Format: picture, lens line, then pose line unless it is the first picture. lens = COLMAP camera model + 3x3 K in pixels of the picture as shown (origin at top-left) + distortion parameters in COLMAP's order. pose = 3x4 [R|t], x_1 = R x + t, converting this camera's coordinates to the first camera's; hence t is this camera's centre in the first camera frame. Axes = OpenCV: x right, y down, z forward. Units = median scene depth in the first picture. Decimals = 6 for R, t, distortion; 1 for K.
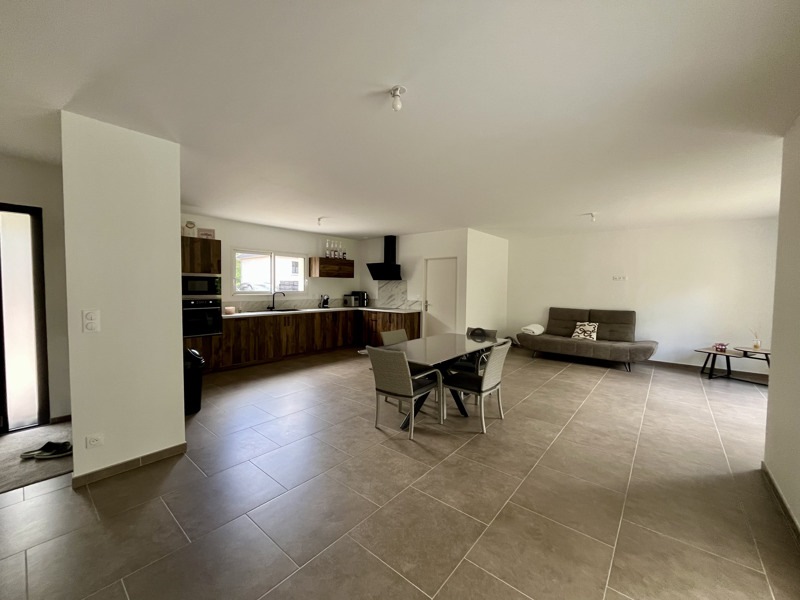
lens RADIAL K [[321.6, 0, 400.8], [0, 321.6, 298.9], [0, 0, 1]] dist [-0.003880, -0.000492]
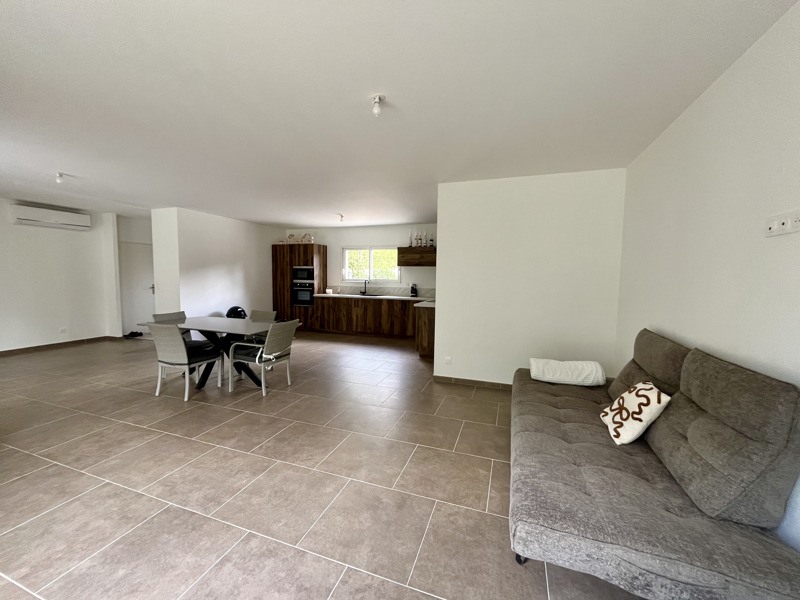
lens RADIAL K [[321.6, 0, 397.3], [0, 321.6, 300.8], [0, 0, 1]] dist [-0.003880, -0.000492]
pose [[0.353147, 0.067412, -0.933136, 0.791422], [-0.046313, 0.997438, 0.054530, -0.014246], [0.934421, 0.023959, 0.355364, 0.676770]]
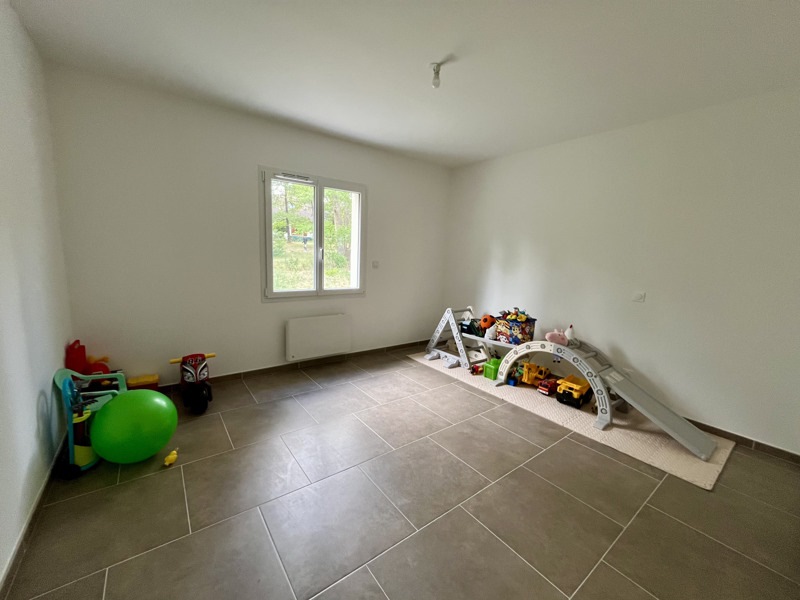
lens RADIAL K [[321.6, 0, 400.0], [0, 321.6, 300.6], [0, 0, 1]] dist [-0.003880, -0.000492]
pose [[0.974982, 0.066677, -0.212048, 0.412747], [-0.039575, 0.990779, 0.129579, 0.001098], [0.218732, -0.117946, 0.968630, -0.003357]]
